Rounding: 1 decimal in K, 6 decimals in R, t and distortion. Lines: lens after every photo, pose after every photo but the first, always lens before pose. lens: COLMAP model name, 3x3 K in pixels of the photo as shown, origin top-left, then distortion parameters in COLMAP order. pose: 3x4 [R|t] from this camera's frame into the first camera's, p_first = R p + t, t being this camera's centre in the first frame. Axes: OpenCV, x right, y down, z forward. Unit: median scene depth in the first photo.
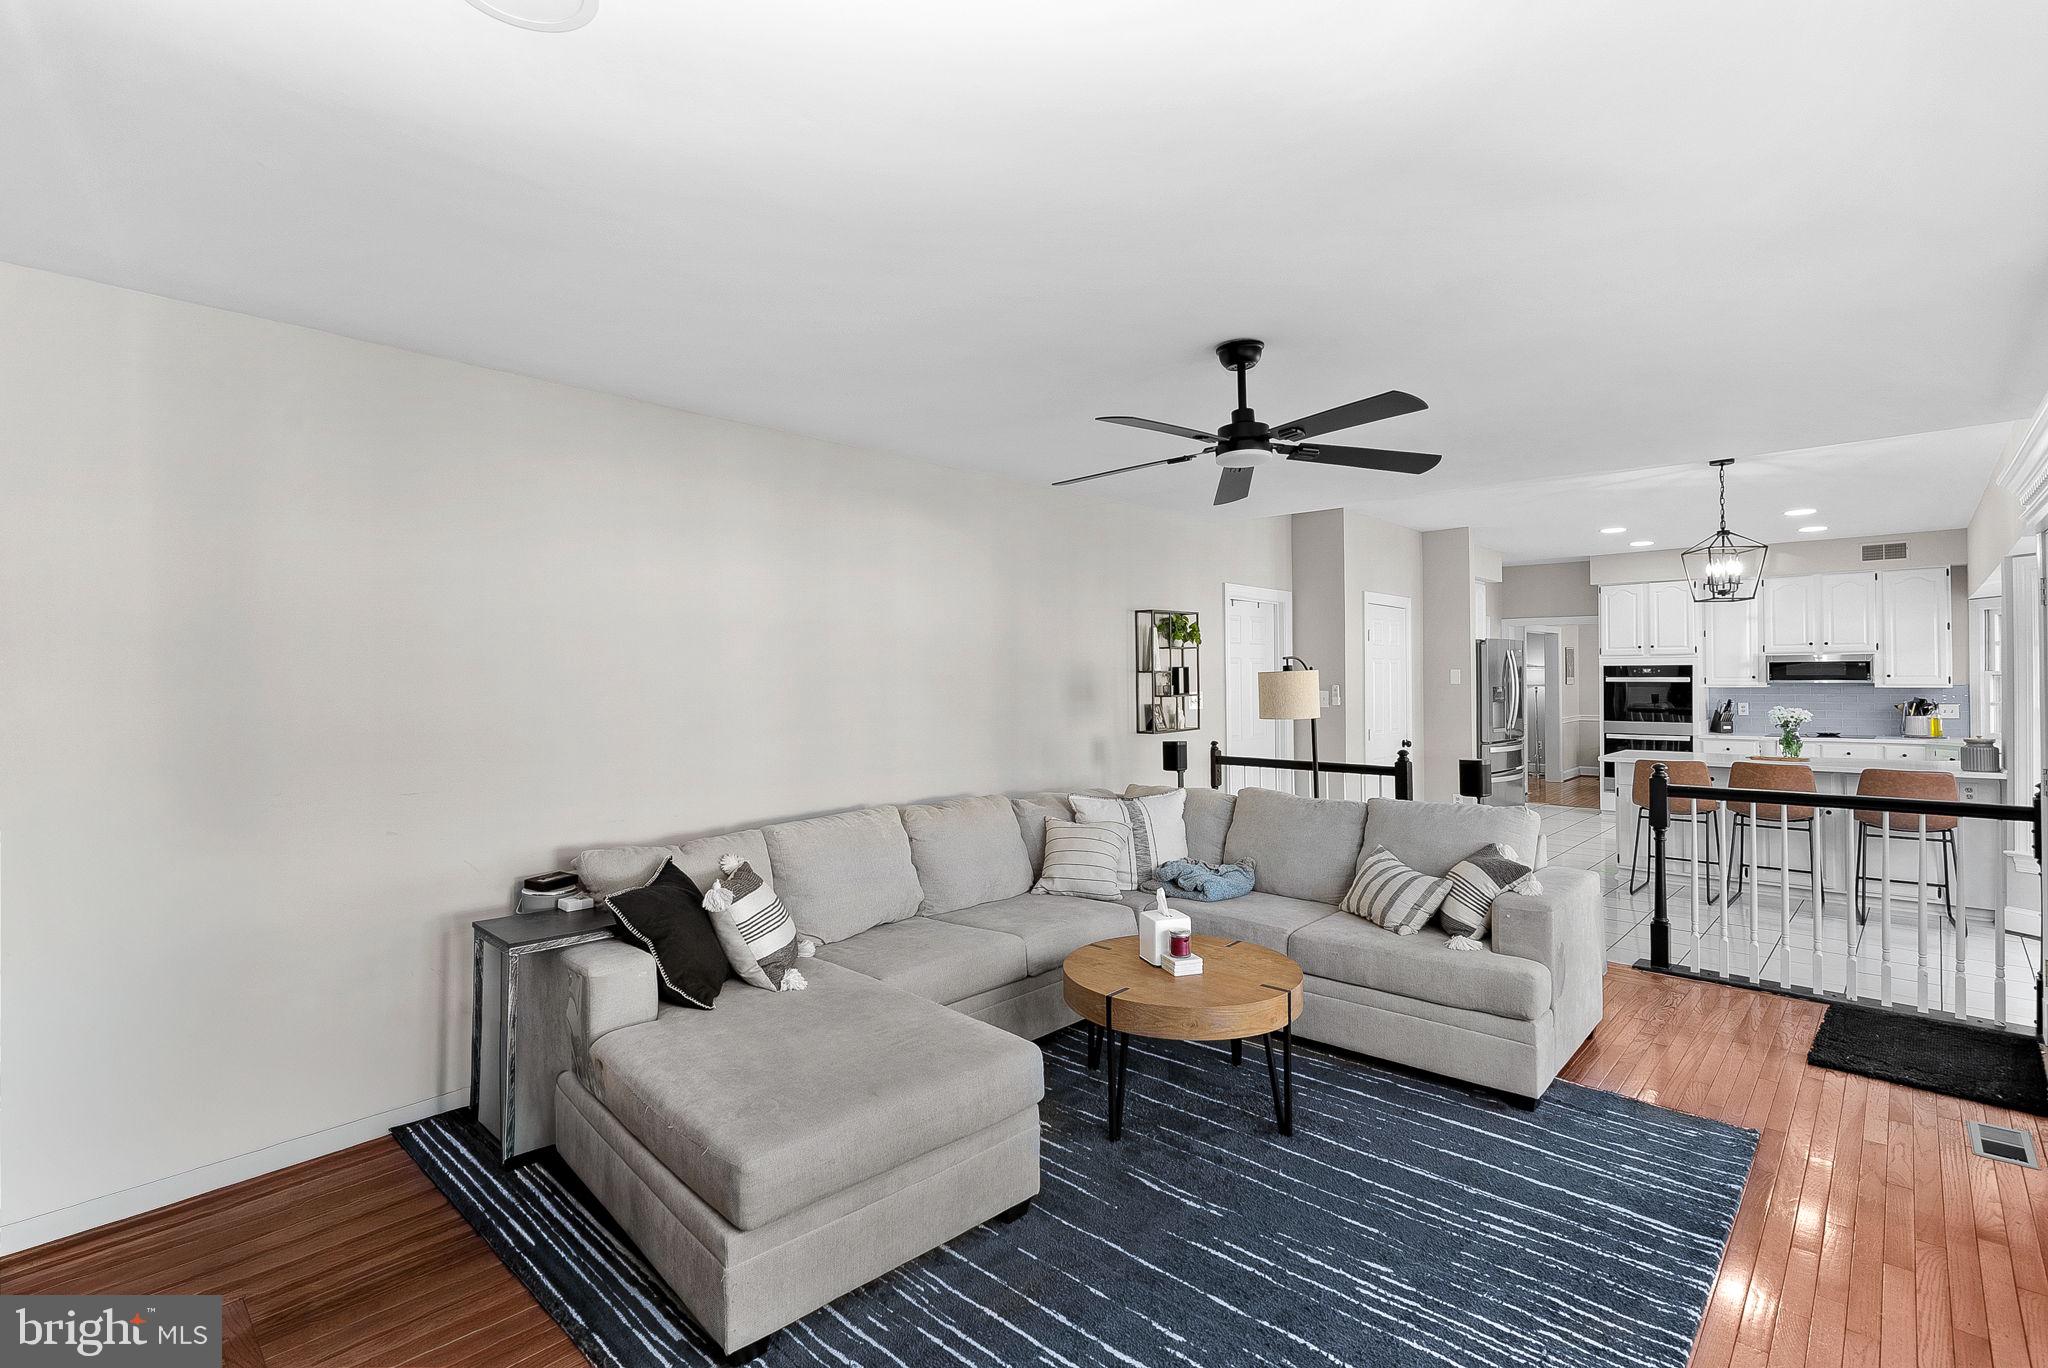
lens RADIAL K [[939.3, 0, 1008.4], [0, 939.3, 671.3], [0, 0, 1]] dist [0.001855, 0.000733]
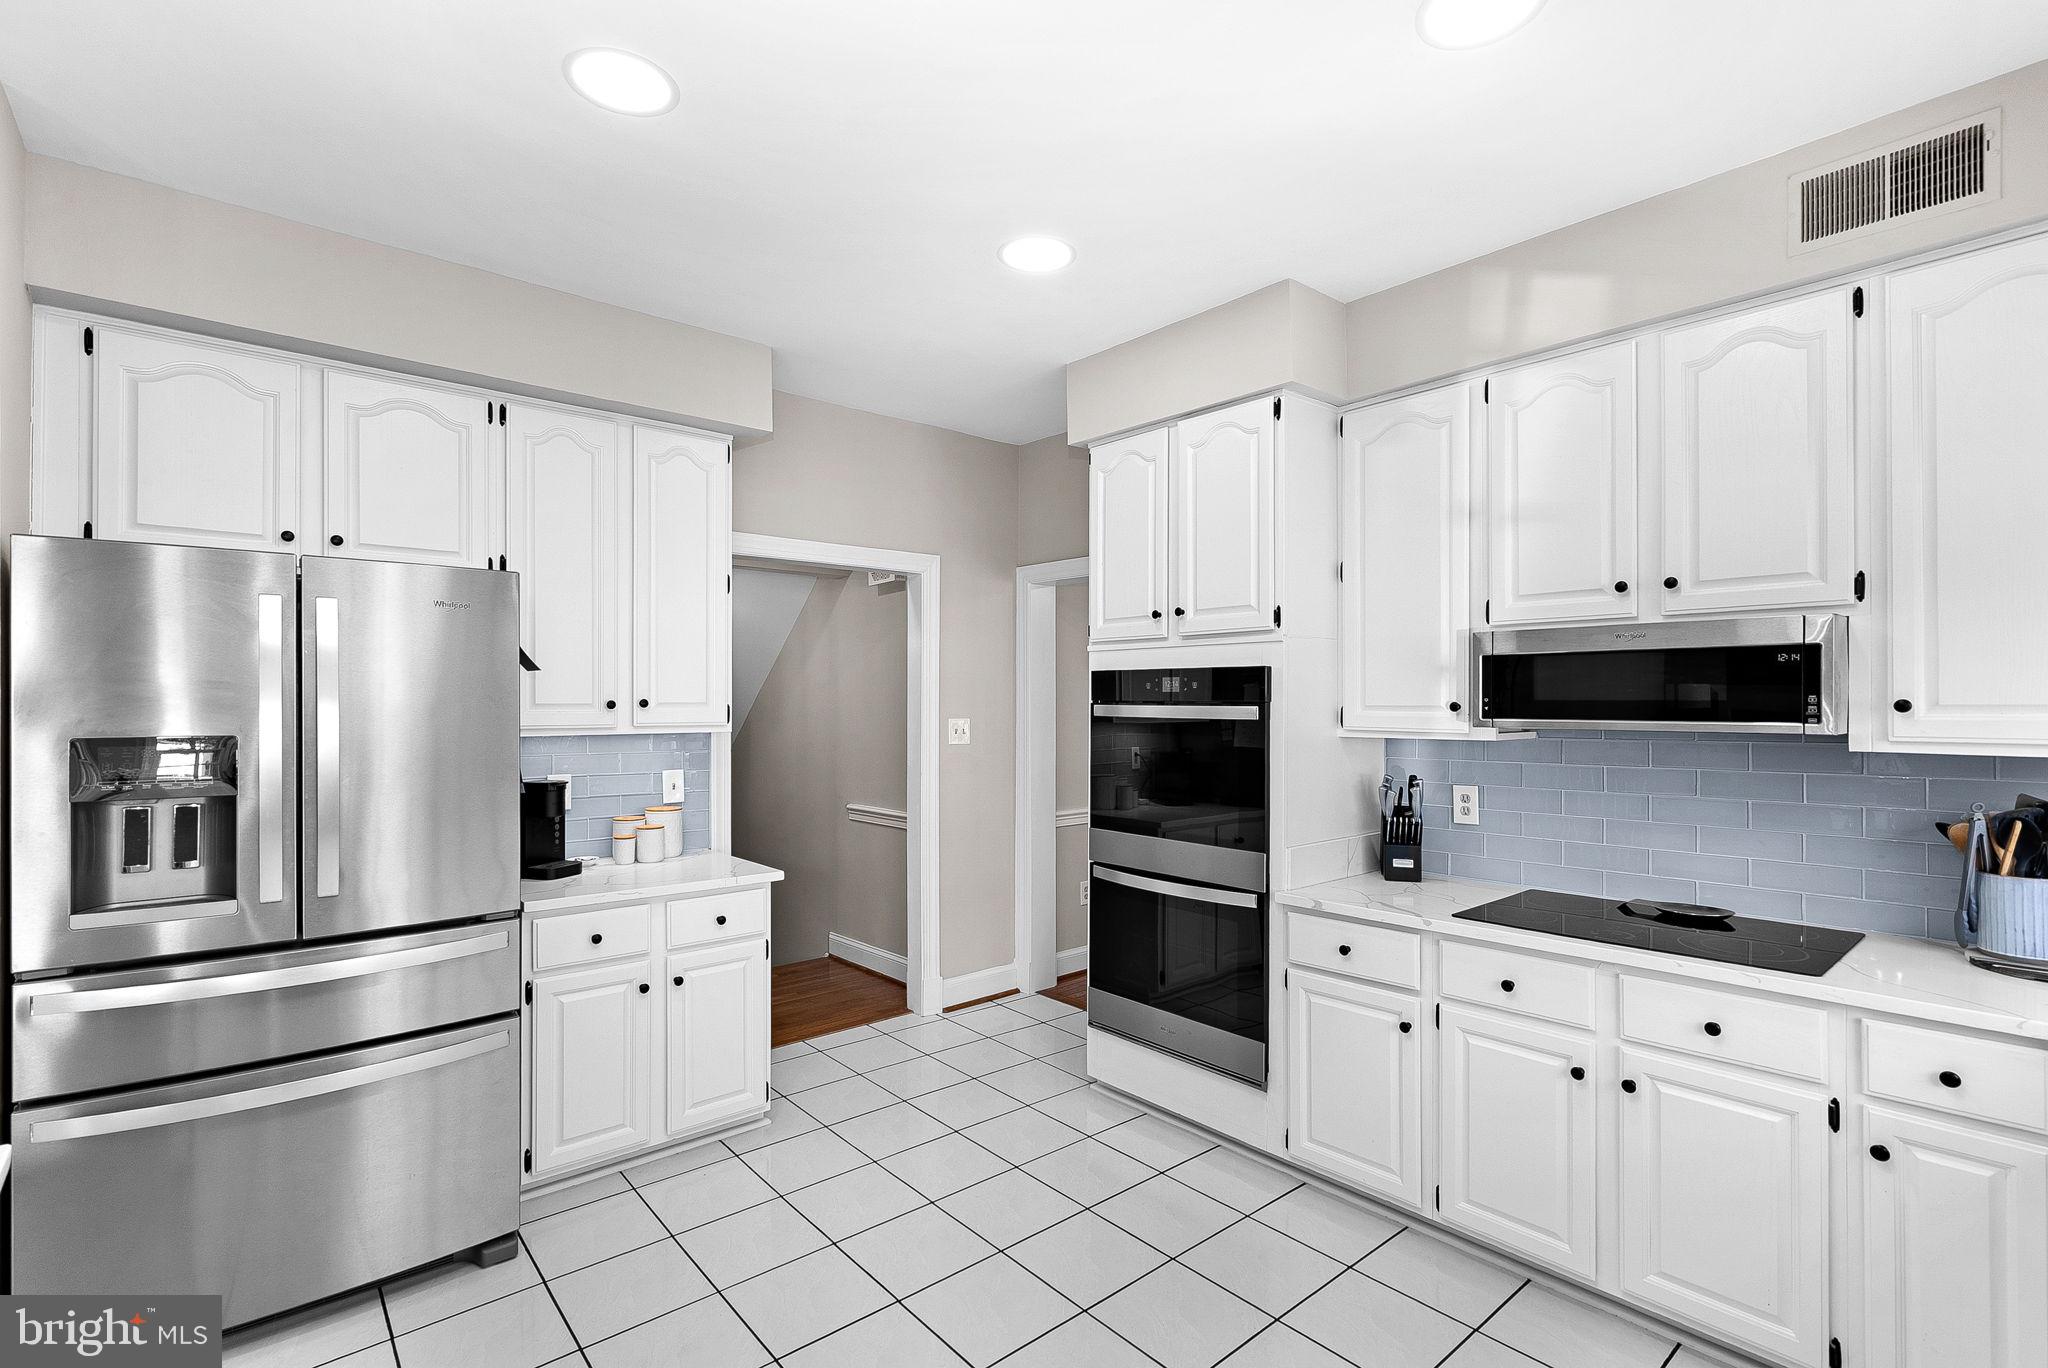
lens RADIAL K [[939.3, 0, 1036.7], [0, 939.3, 702.7], [0, 0, 1]] dist [0.001855, 0.000733]
pose [[0.994742, 0.005106, -0.102286, 0.707483], [-0.003831, 0.999913, 0.012660, 0.001882], [0.102341, -0.012201, 0.994674, 0.706166]]
